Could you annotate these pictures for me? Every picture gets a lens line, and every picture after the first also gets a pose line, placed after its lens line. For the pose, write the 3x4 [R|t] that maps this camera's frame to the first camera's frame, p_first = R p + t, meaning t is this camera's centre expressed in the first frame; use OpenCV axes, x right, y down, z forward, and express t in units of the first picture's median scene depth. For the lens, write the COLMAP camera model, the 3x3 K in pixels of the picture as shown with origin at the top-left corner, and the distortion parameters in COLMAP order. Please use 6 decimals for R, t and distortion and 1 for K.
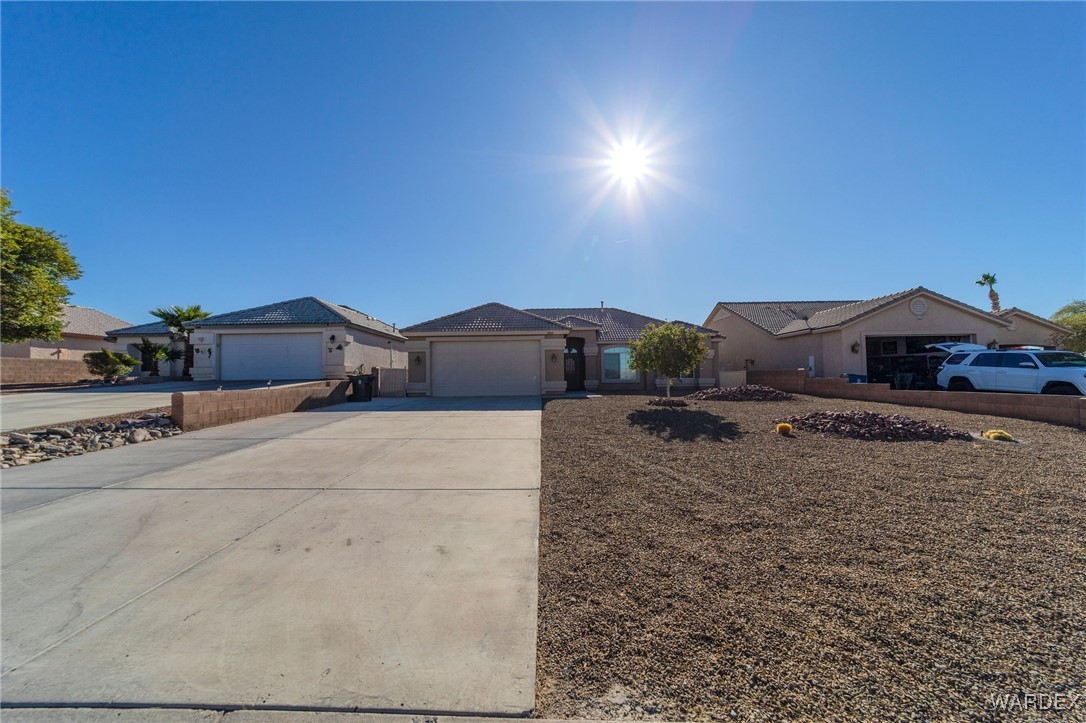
lens RADIAL K [[413.0, 0, 541.2], [0, 413.0, 361.4], [0, 0, 1]] dist [-0.020905, 0.010229]
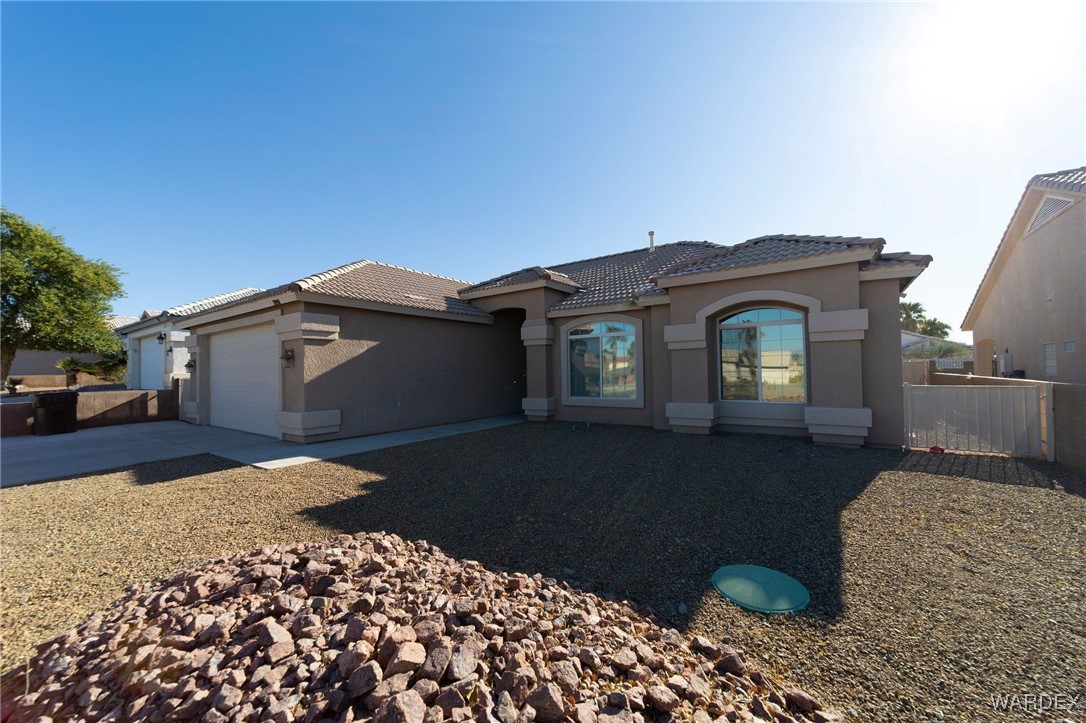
lens RADIAL K [[413.0, 0, 541.2], [0, 413.0, 361.4], [0, 0, 1]] dist [-0.020905, 0.010229]
pose [[0.816172, -0.014476, -0.577628, 0.495460], [0.030340, 0.999381, 0.017823, -0.004556], [0.577013, -0.032072, 0.816105, 0.791759]]
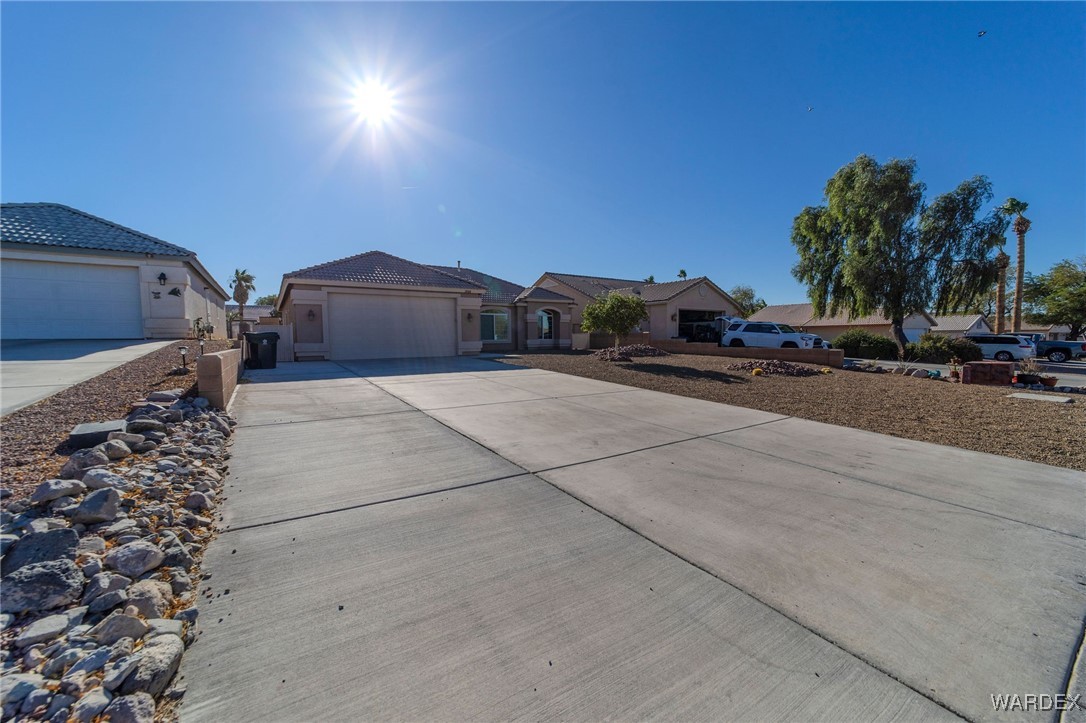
lens RADIAL K [[413.0, 0, 541.2], [0, 413.0, 361.4], [0, 0, 1]] dist [-0.020905, 0.010229]
pose [[0.831586, -0.026293, 0.554773, -0.368569], [-0.024417, 0.996182, 0.083814, 0.009011], [-0.554858, -0.083244, 0.827770, 0.090862]]
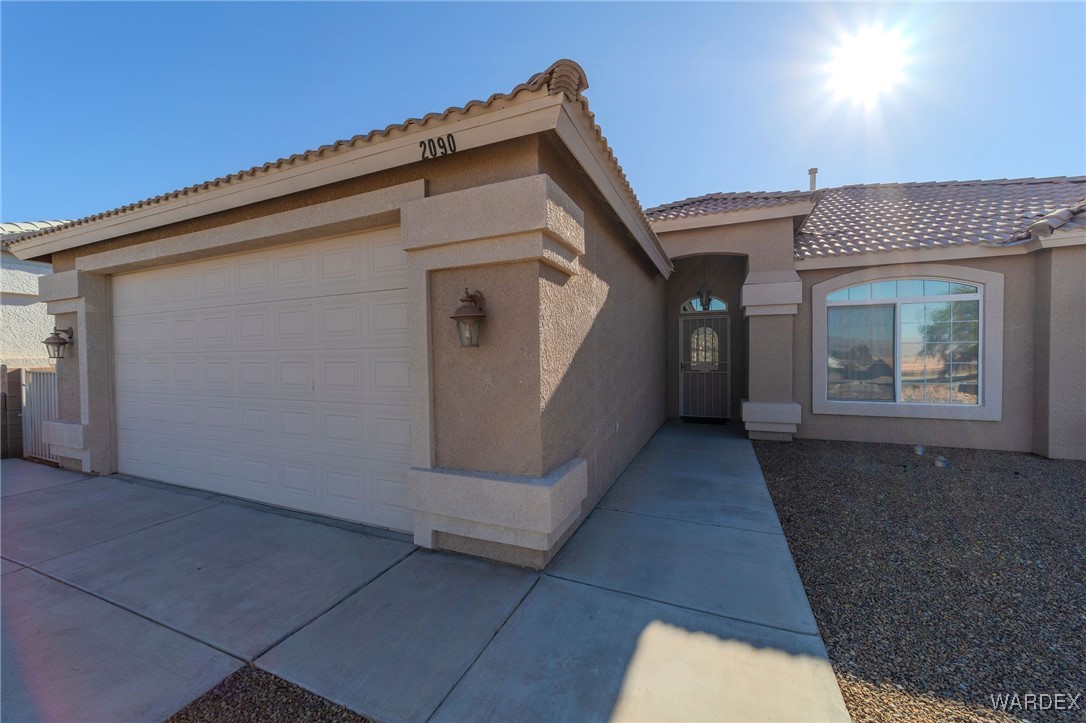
lens RADIAL K [[413.0, 0, 541.2], [0, 413.0, 361.4], [0, 0, 1]] dist [-0.020905, 0.010229]
pose [[0.919111, 0.009240, -0.393891, 0.110142], [0.015223, 0.998146, 0.058938, -0.001472], [0.393705, -0.060167, 0.917265, 0.864822]]
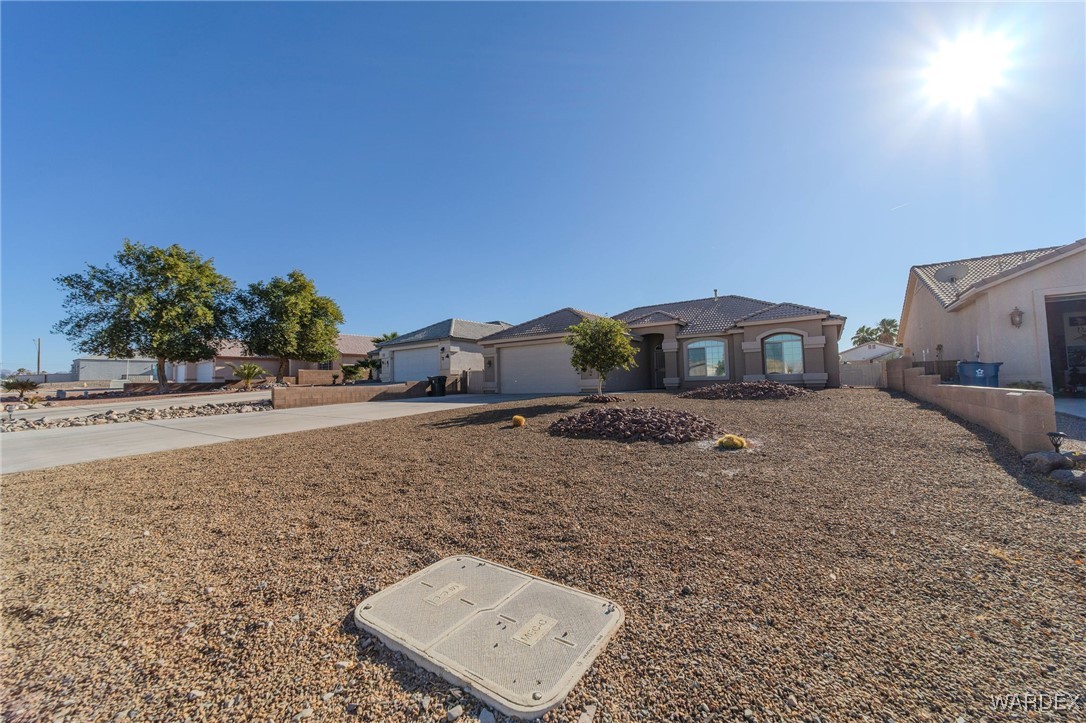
lens RADIAL K [[413.0, 0, 541.2], [0, 413.0, 361.4], [0, 0, 1]] dist [-0.020905, 0.010229]
pose [[0.820812, -0.038936, -0.569870, 0.520972], [0.036984, 0.999203, -0.014999, 0.014160], [0.570000, -0.008765, 0.821598, 0.080567]]
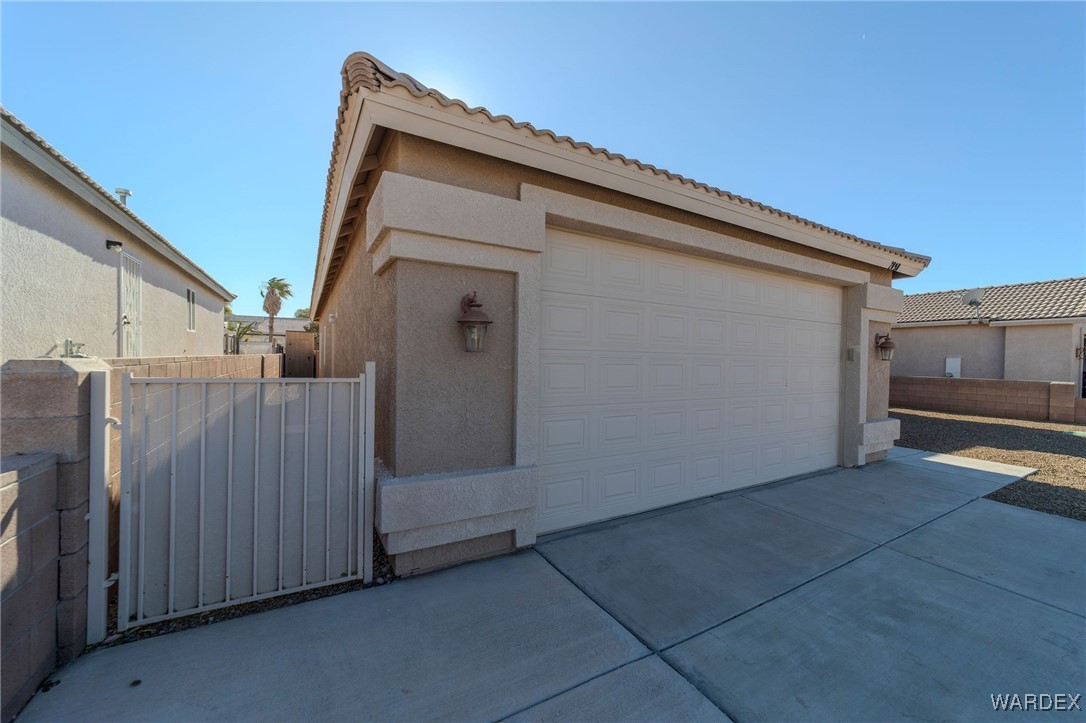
lens RADIAL K [[402.0, 0, 543.0], [0, 402.0, 361.5], [0, 0, 1]] dist [-0.019958, 0.009017]
pose [[0.873268, 0.023569, 0.486669, -0.344189], [-0.037791, 0.999097, 0.019426, 0.007484], [-0.485772, -0.035356, 0.873370, 0.851676]]
